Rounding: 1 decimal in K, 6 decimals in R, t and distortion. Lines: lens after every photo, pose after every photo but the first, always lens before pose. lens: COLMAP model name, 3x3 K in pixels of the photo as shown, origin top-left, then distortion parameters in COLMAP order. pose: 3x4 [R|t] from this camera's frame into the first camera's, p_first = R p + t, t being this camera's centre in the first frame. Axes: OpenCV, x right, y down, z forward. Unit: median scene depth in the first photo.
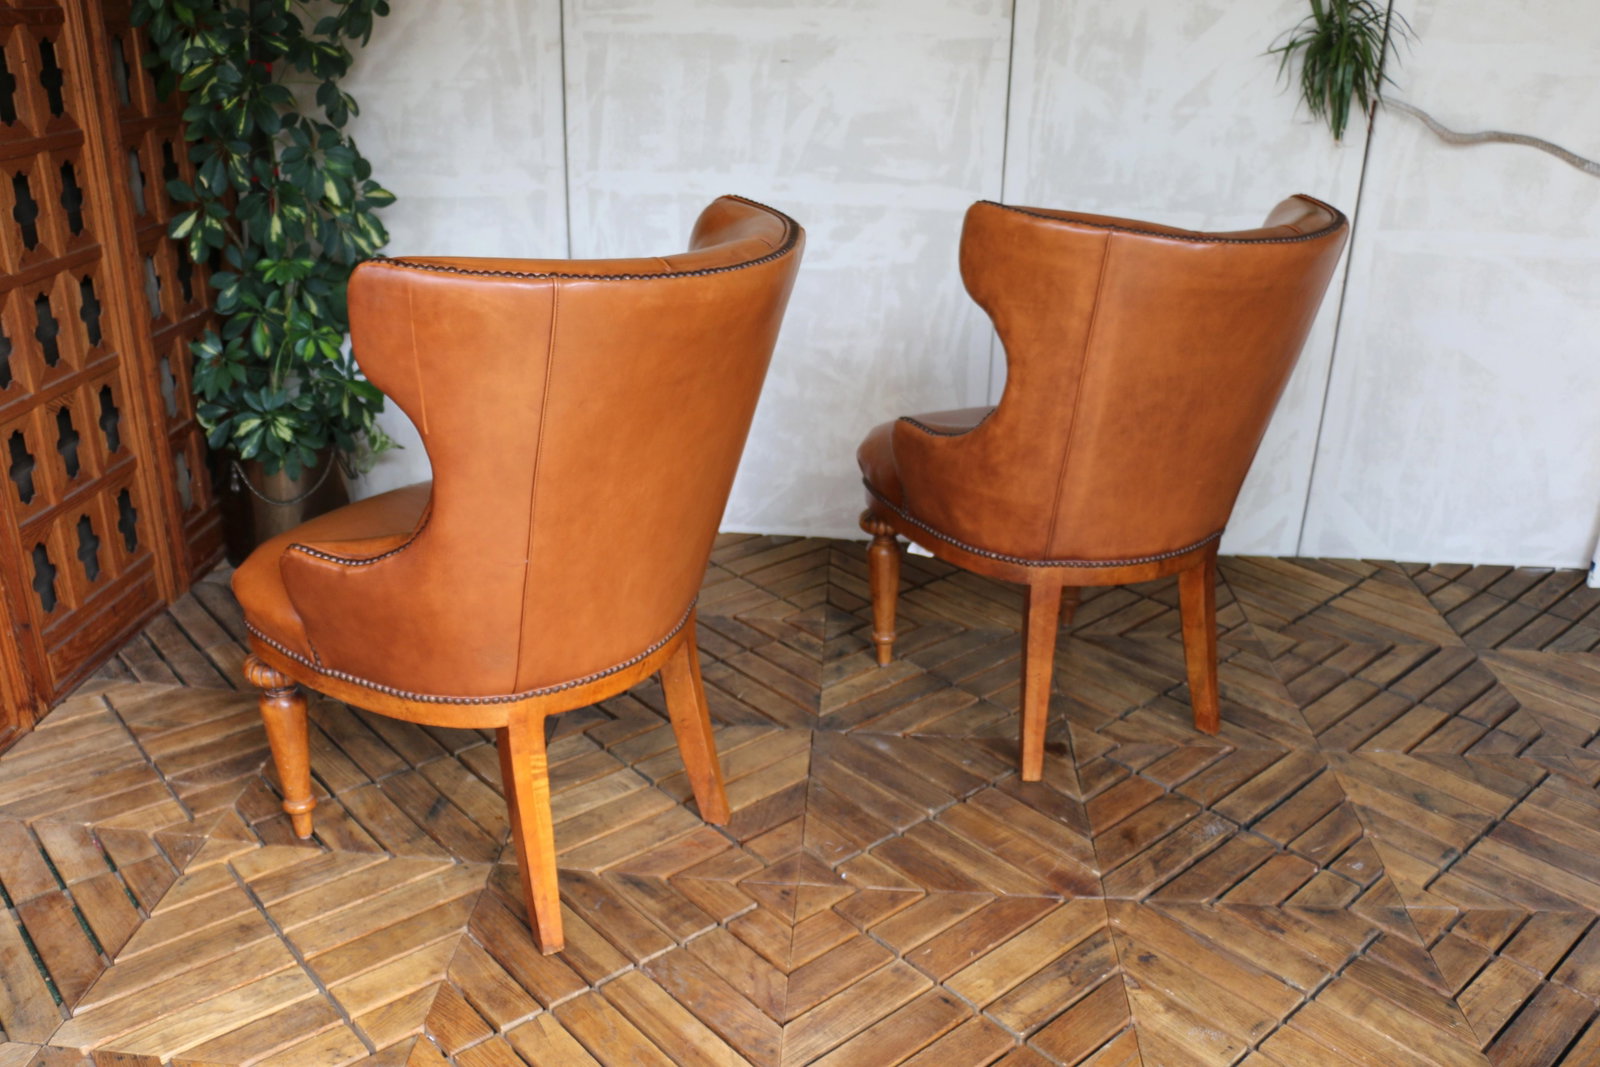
lens RADIAL K [[1386.2, 0, 794.7], [0, 1386.2, 526.6], [0, 0, 1]] dist [-0.172227, 0.138374]
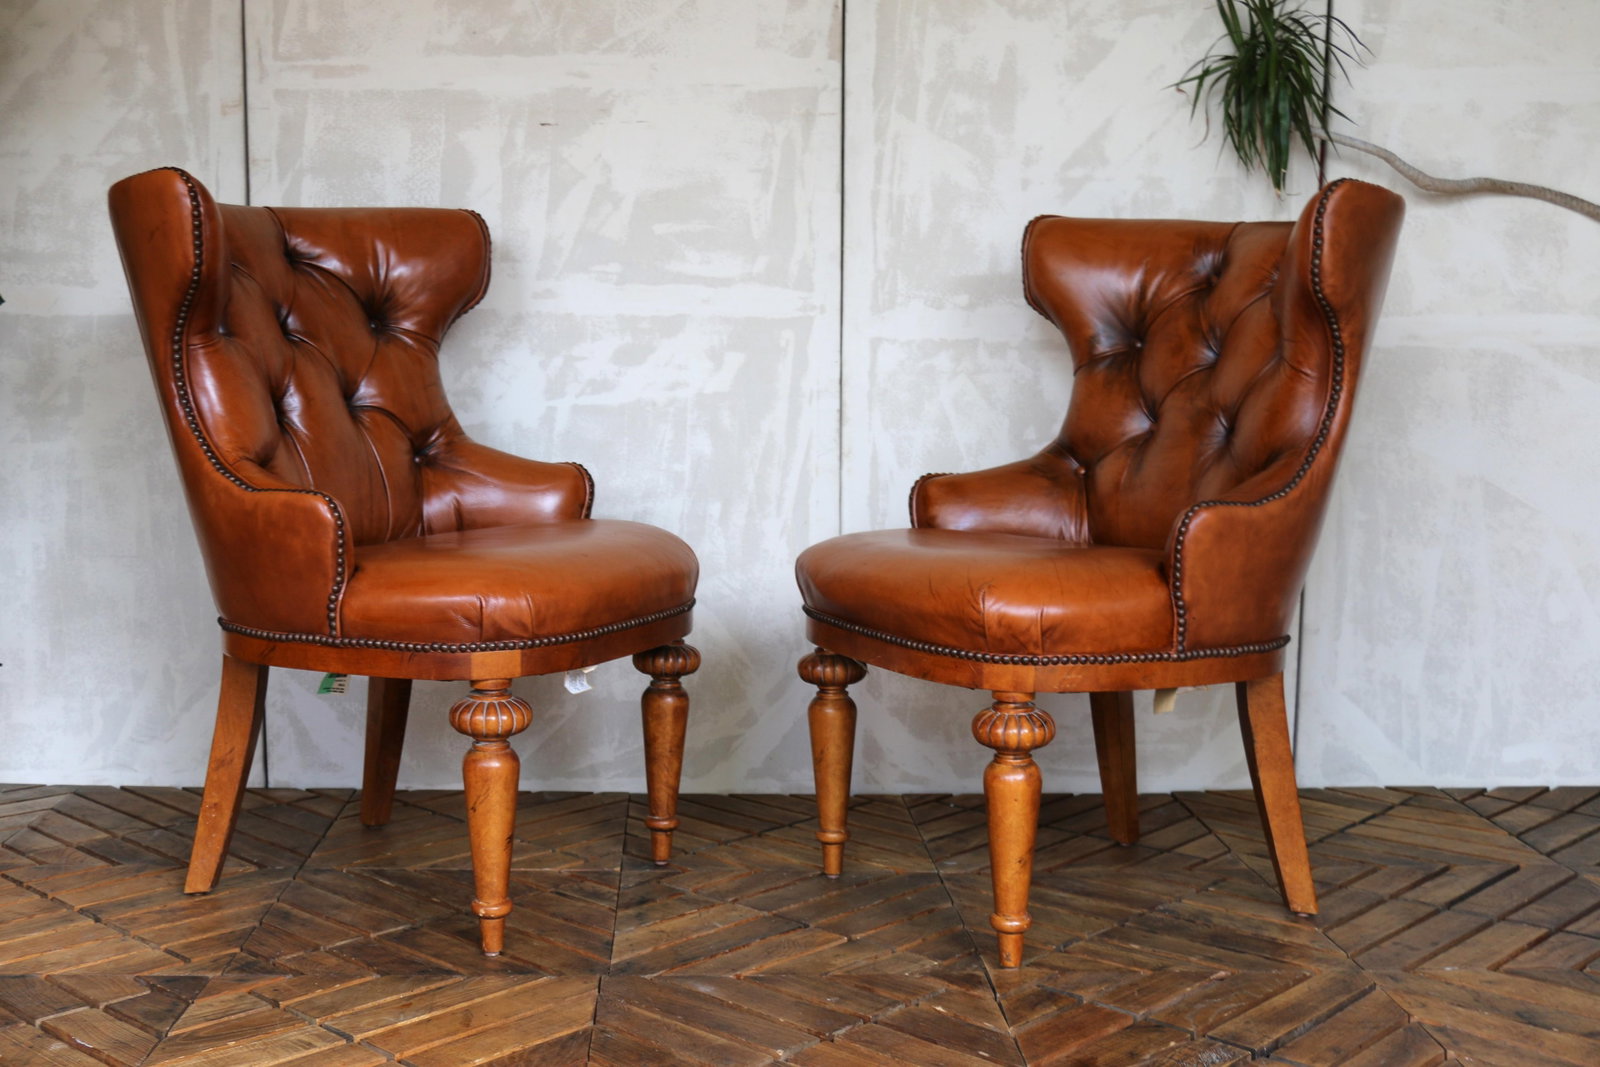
lens RADIAL K [[1850.3, 0, 752.9], [0, 1850.3, 522.8], [0, 0, 1]] dist [0.004527, 0.000000]
pose [[0.995924, -0.026080, 0.086347, 0.015726], [0.048834, 0.960752, -0.273077, 0.193773], [-0.075836, 0.276181, 0.958109, 0.083585]]
